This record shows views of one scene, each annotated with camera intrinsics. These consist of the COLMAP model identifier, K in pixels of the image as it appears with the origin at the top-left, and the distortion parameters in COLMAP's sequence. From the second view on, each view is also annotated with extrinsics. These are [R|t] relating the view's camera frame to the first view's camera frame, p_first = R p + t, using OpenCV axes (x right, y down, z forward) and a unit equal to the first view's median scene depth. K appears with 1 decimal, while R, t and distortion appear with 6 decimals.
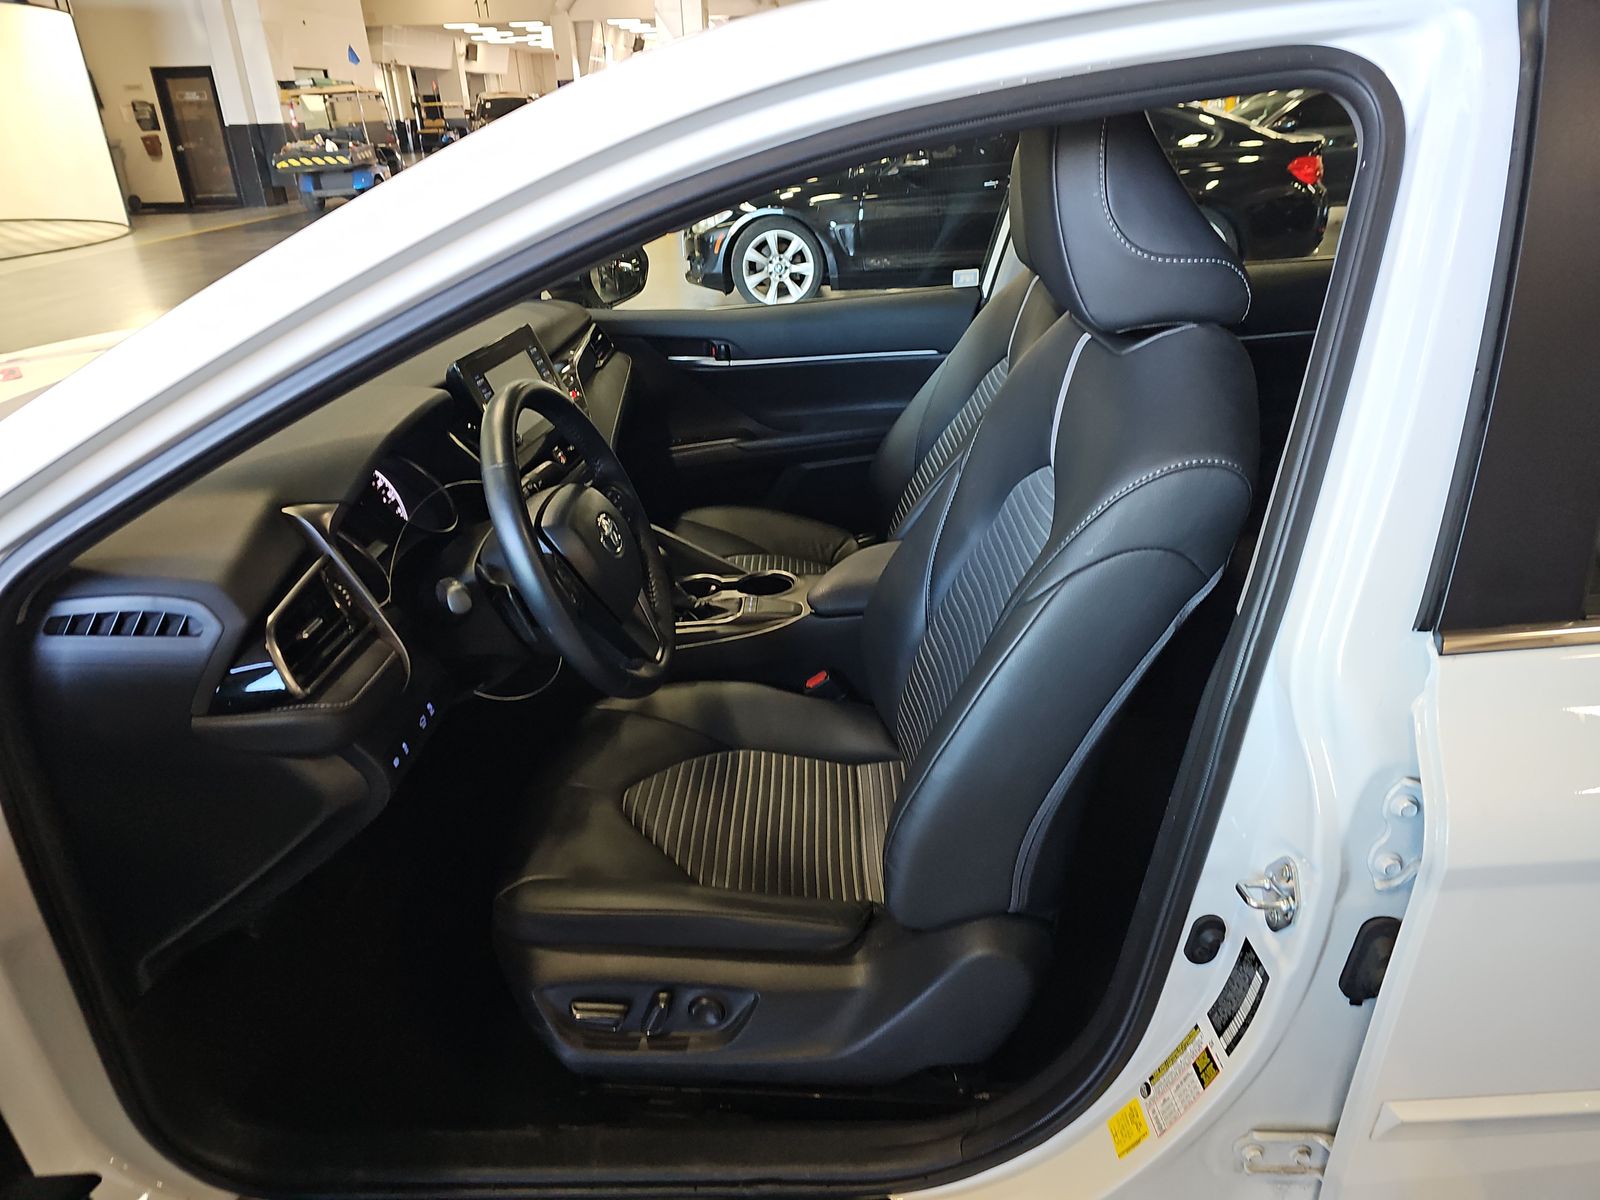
lens RADIAL K [[1052.5, 0, 800.0], [0, 1052.5, 600.0], [0, 0, 1]] dist [-0.006179, -0.016384]
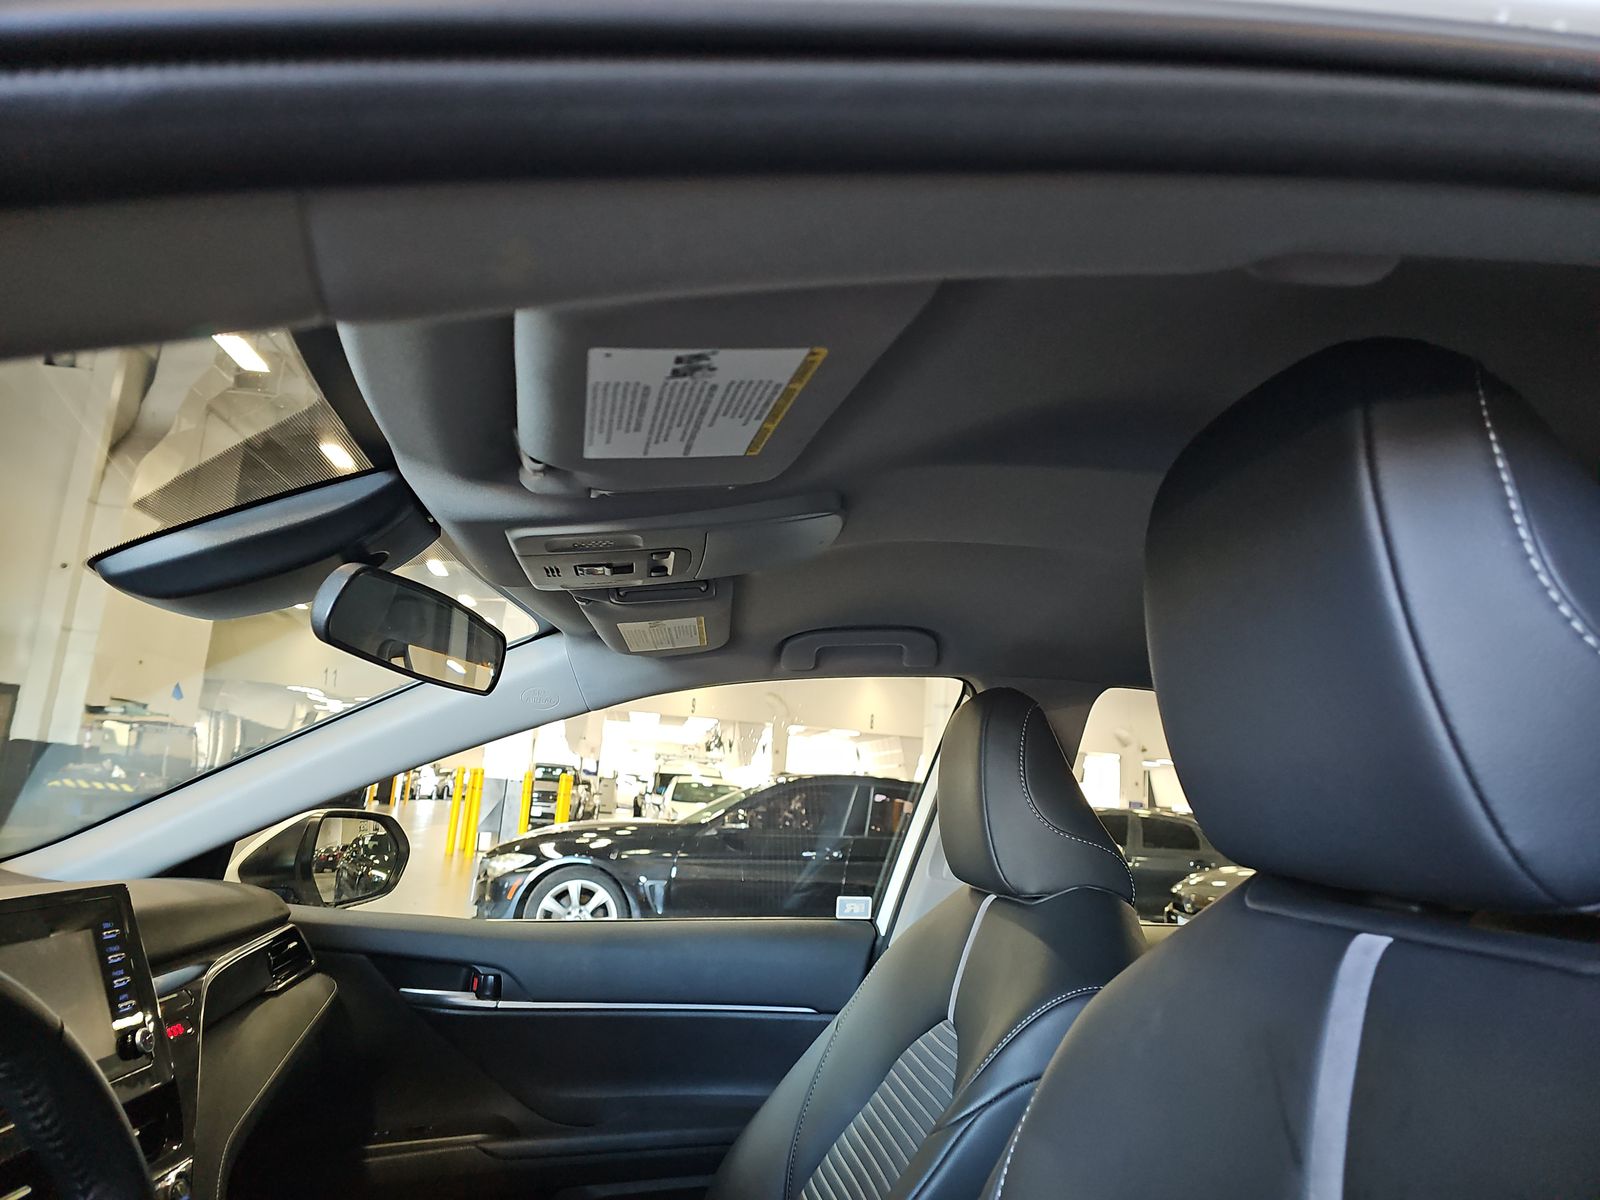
lens RADIAL K [[1015.6, 0, 796.0], [0, 1015.6, 635.4], [0, 0, 1]] dist [0.041189, -0.001879]
pose [[0.978428, 0.136062, 0.155452, -0.005920], [-0.023341, 0.820467, -0.571217, -0.020657], [-0.205264, 0.555266, 0.805944, 0.121202]]
